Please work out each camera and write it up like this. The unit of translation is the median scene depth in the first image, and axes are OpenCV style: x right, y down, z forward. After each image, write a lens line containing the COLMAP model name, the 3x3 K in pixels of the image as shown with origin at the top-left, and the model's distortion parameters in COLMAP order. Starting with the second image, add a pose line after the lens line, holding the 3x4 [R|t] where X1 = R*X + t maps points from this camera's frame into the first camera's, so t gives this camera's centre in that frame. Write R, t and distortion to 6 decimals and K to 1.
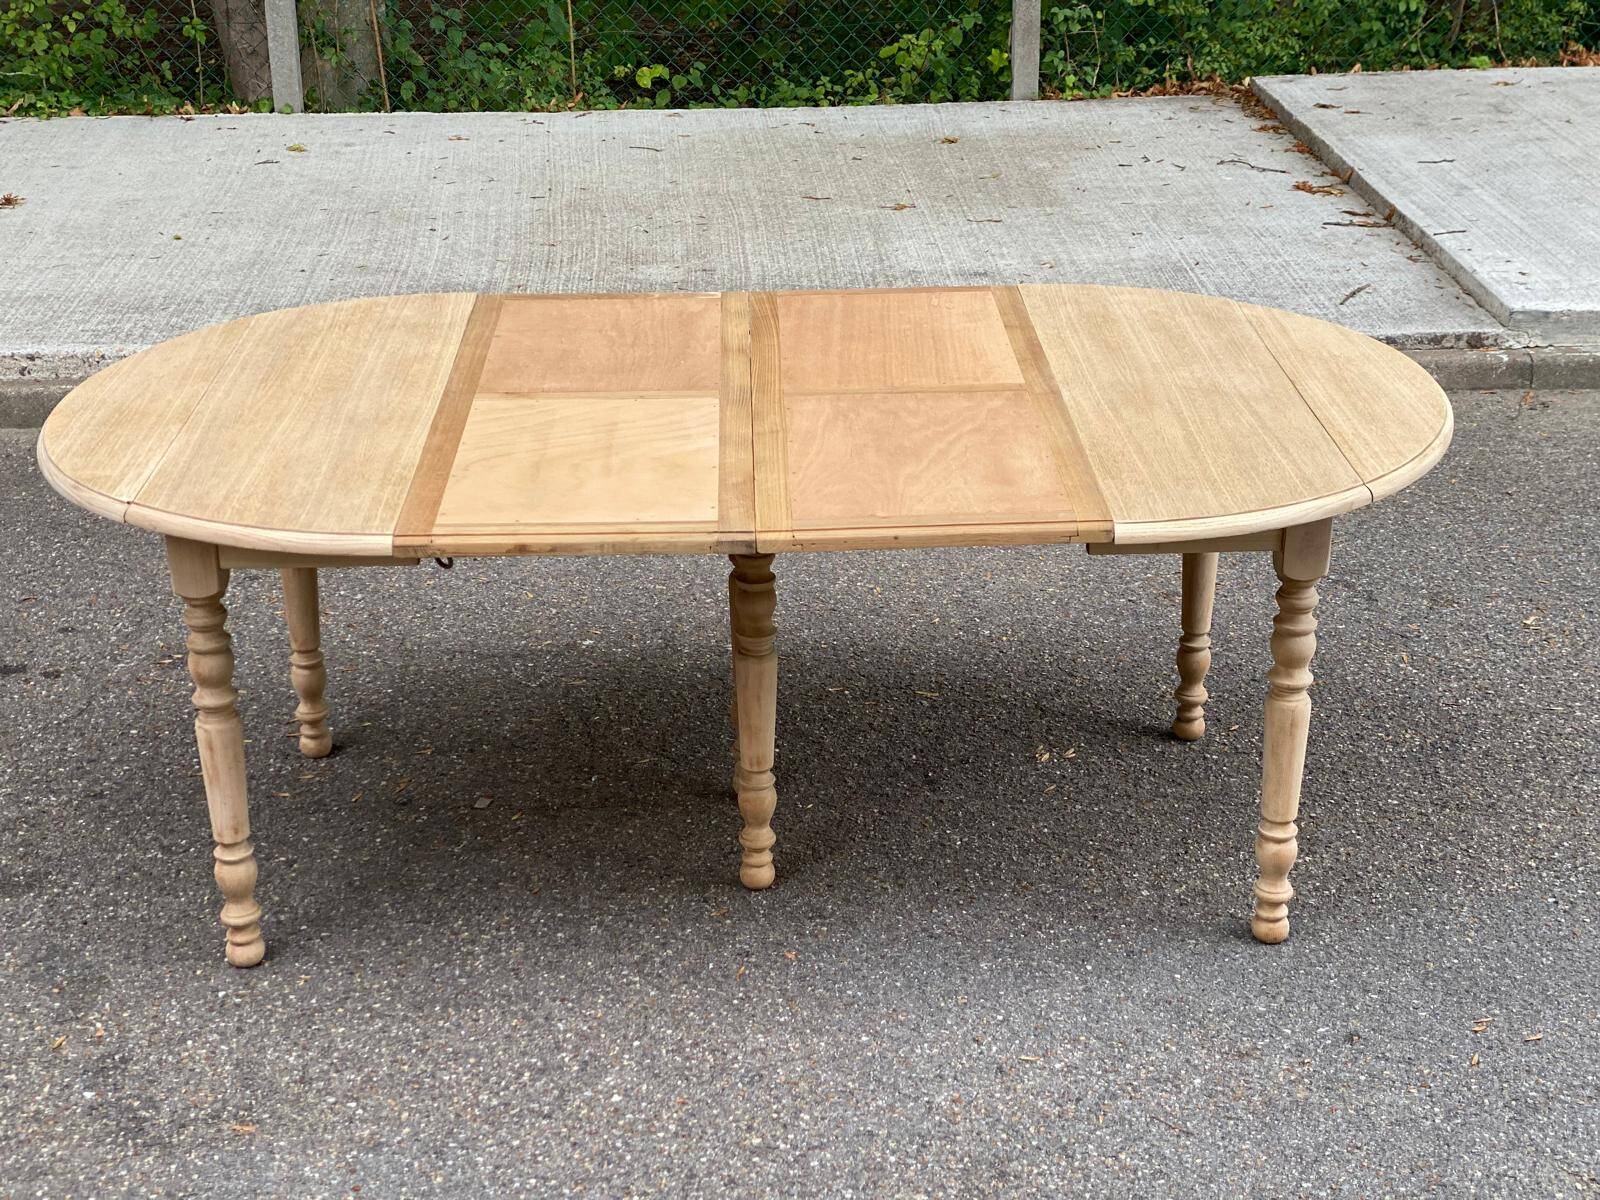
lens RADIAL K [[2371.6, 0, 799.1], [0, 2371.6, 542.5], [0, 0, 1]] dist [0.167440, -0.331610]
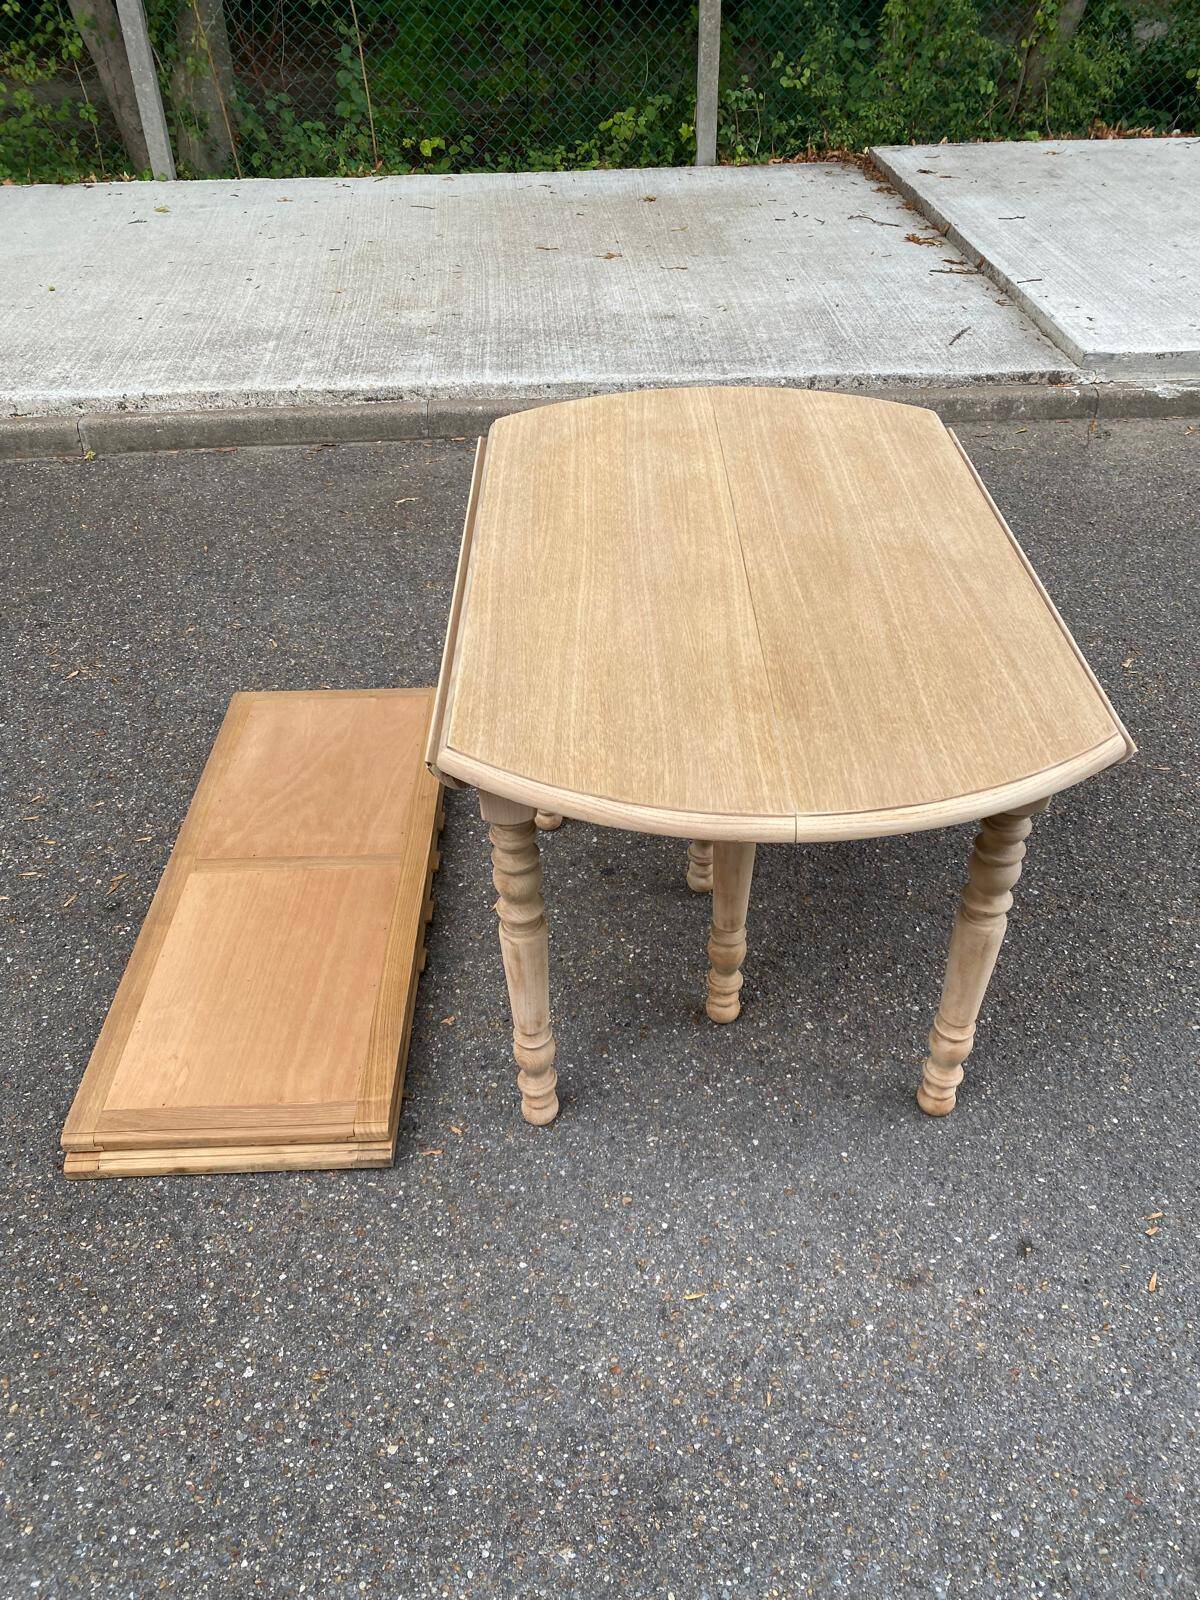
lens RADIAL K [[1218.0, 0, 616.9], [0, 1218.0, 798.5], [0, 0, 1]] dist [0.003865, -0.002782]
pose [[0.999621, -0.016225, 0.022231, 0.040128], [0.008983, 0.955860, 0.293684, -0.079806], [-0.026015, -0.293373, 0.955644, 0.410468]]
